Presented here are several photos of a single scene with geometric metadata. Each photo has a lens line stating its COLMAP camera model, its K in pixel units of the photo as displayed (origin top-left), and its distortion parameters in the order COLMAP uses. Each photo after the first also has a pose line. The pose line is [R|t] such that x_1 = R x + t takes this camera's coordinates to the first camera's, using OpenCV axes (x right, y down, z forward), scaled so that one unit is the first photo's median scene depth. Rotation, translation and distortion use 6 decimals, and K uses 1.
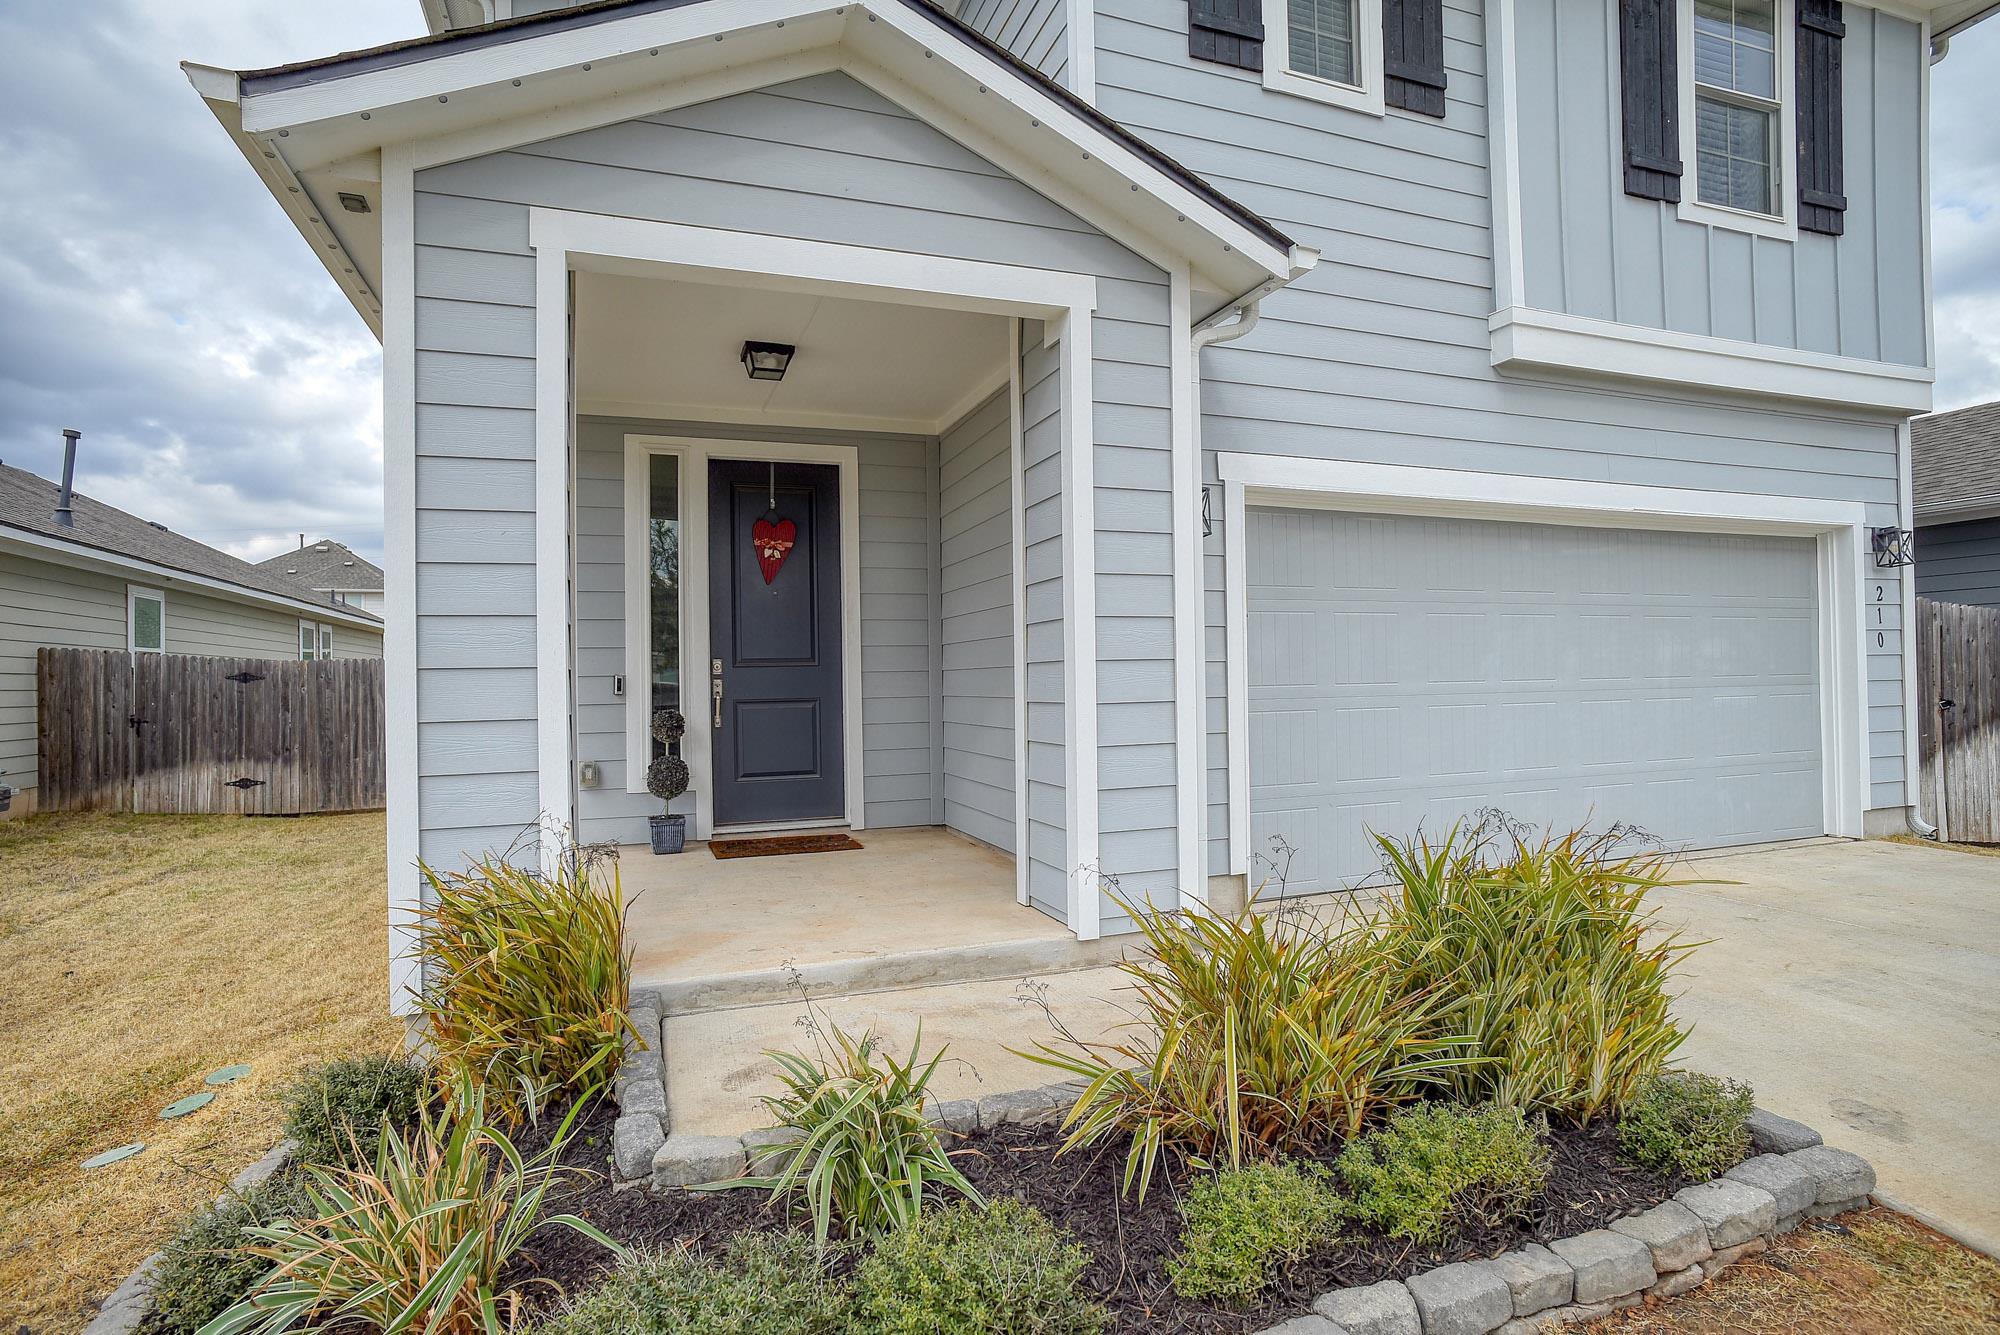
lens RADIAL K [[1015.4, 0, 1006.4], [0, 1015.4, 656.4], [0, 0, 1]] dist [-0.065148, 0.047923]
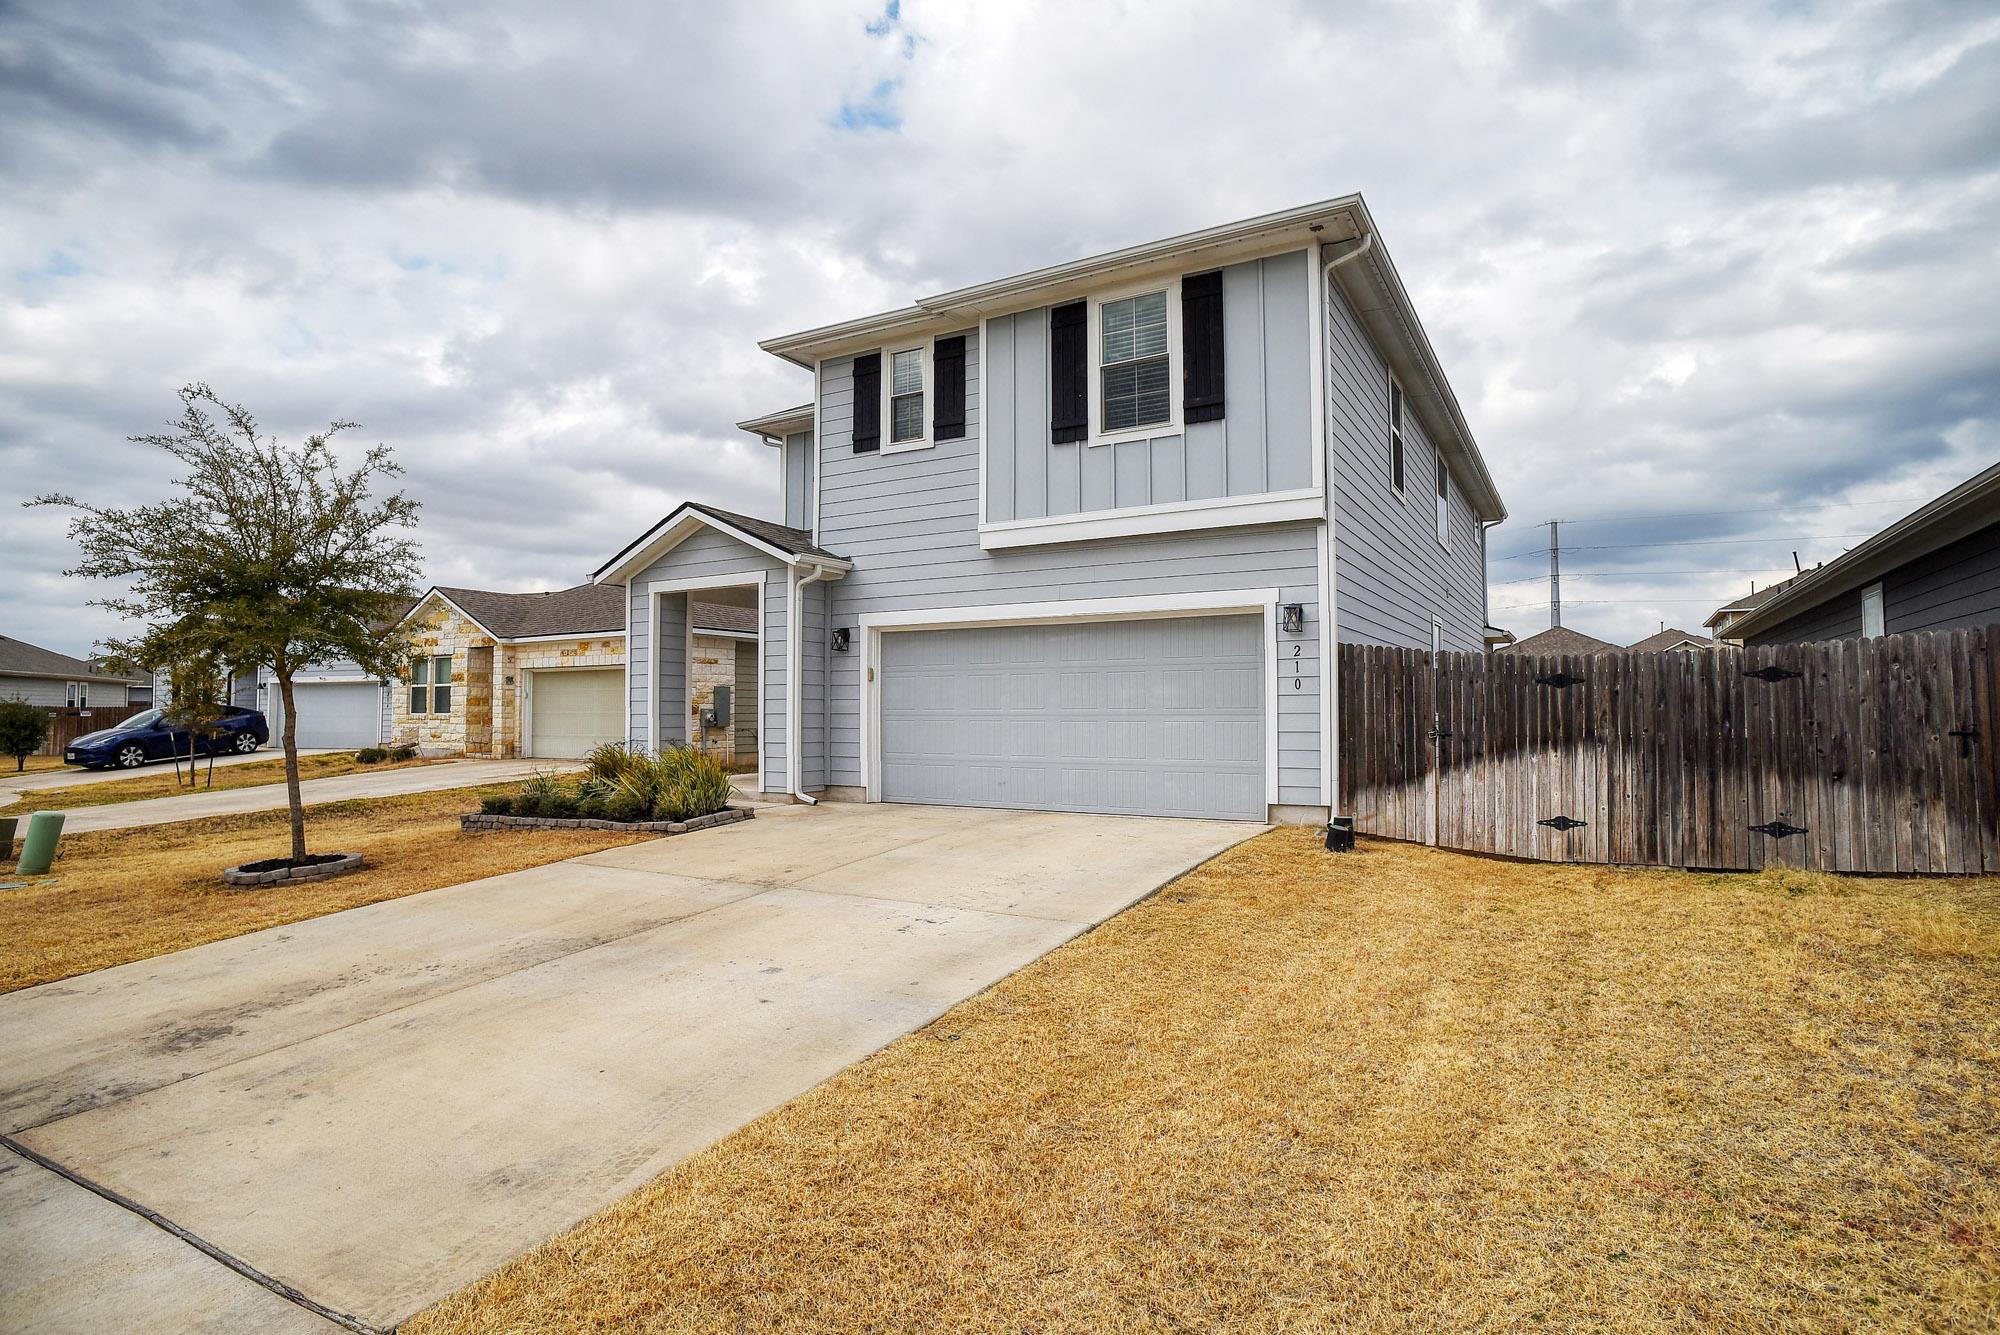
lens RADIAL K [[1095.8, 0, 994.0], [0, 1095.8, 608.5], [0, 0, 1]] dist [-0.064553, 0.046483]
pose [[0.621870, -0.060866, -0.780752, 1.921344], [0.007653, 0.997400, -0.071659, -0.016933], [0.783083, 0.038587, 0.620718, -0.302378]]
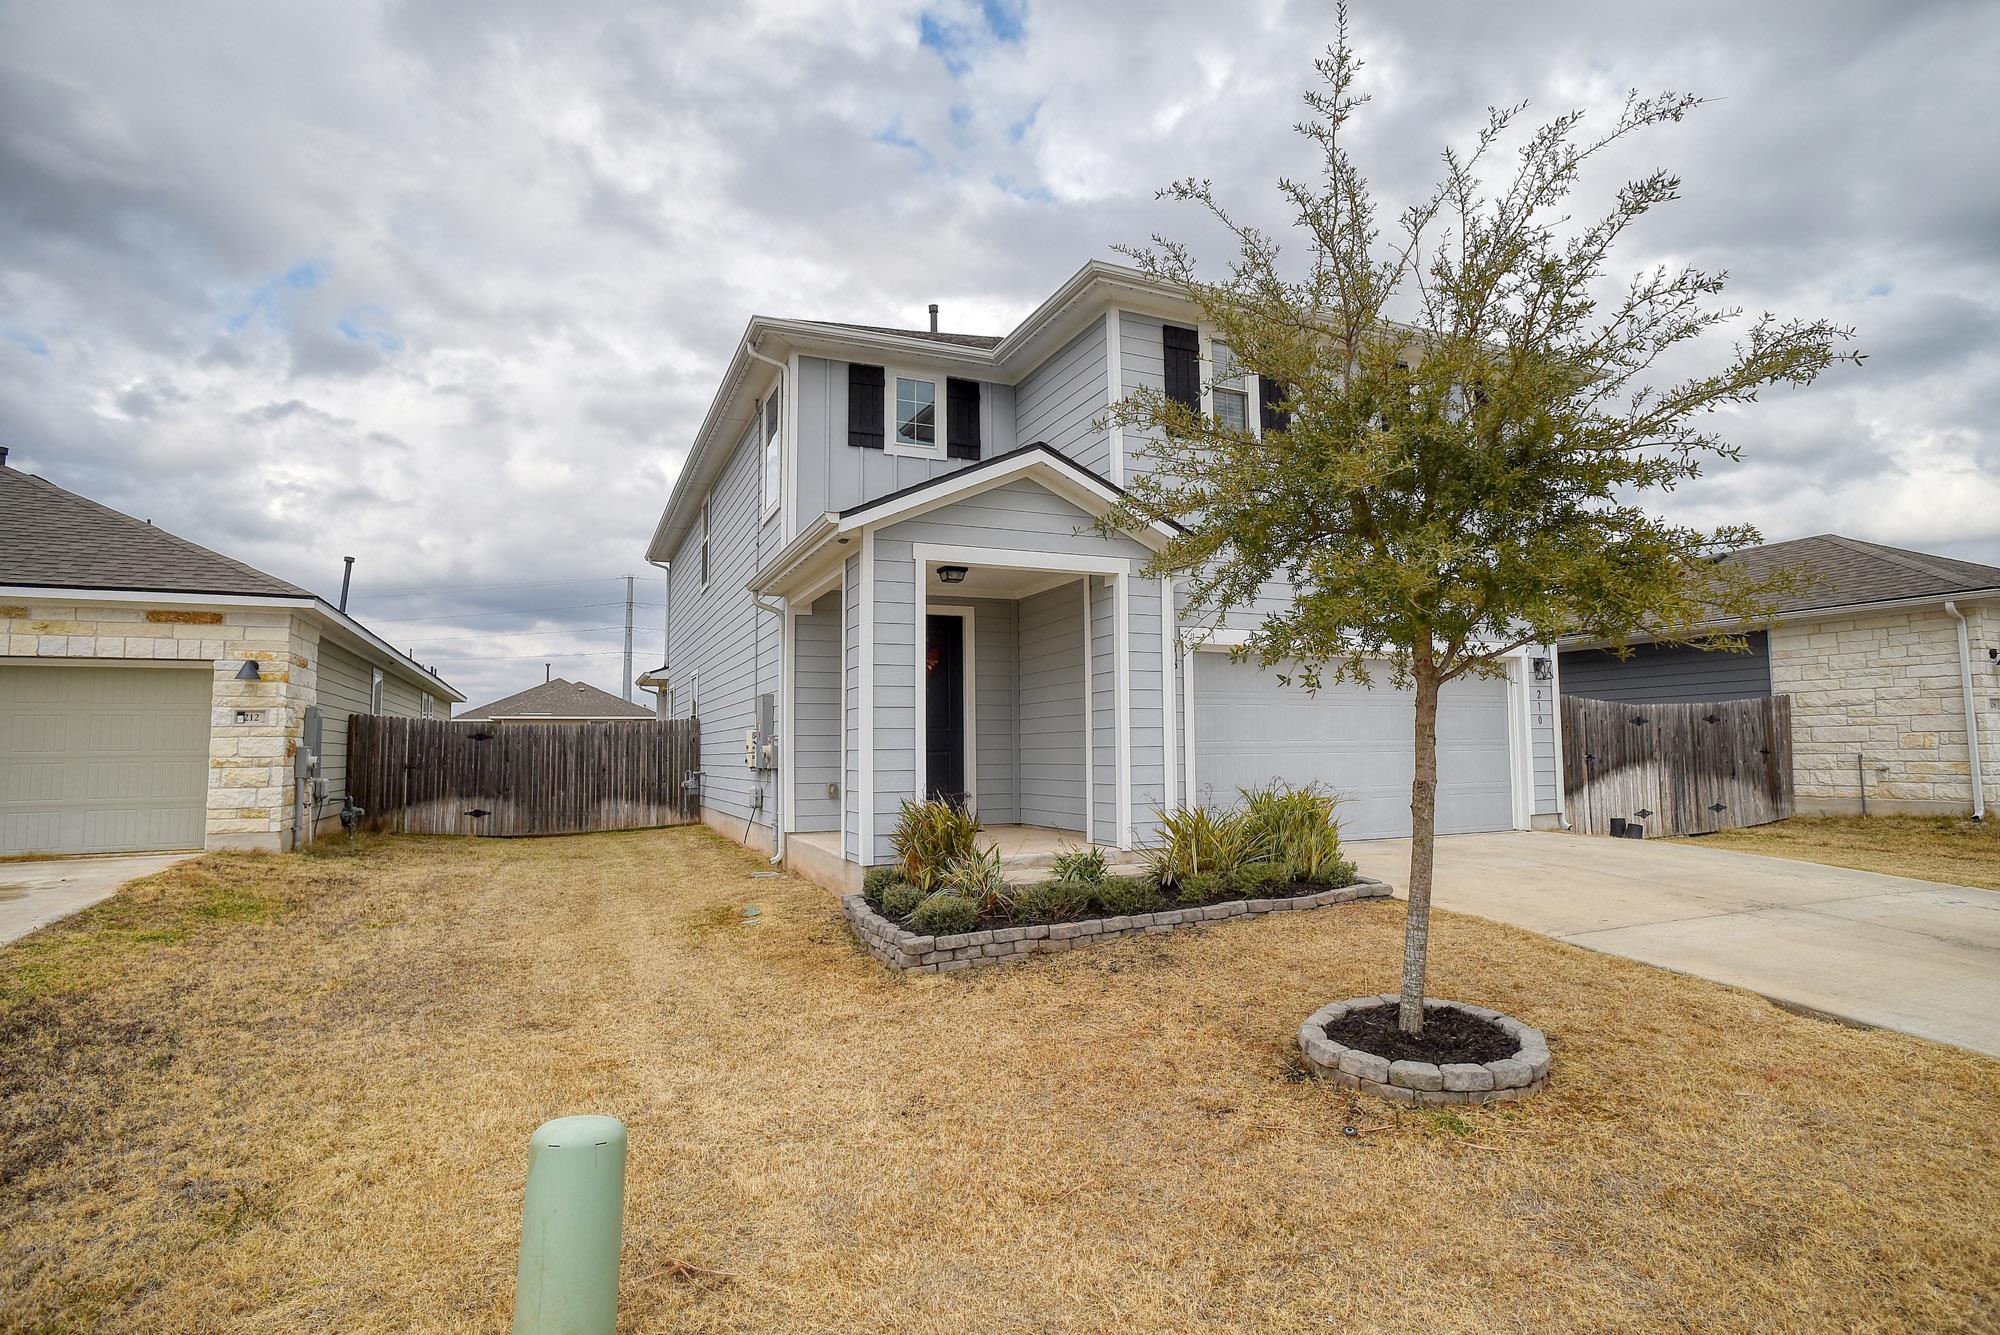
lens RADIAL K [[1015.4, 0, 1006.4], [0, 1015.4, 656.4], [0, 0, 1]] dist [-0.065148, 0.047923]
pose [[0.998157, 0.012257, 0.059440, -0.205736], [-0.007929, 0.997336, -0.072508, 0.007882], [-0.060171, 0.071903, 0.995595, -0.798830]]
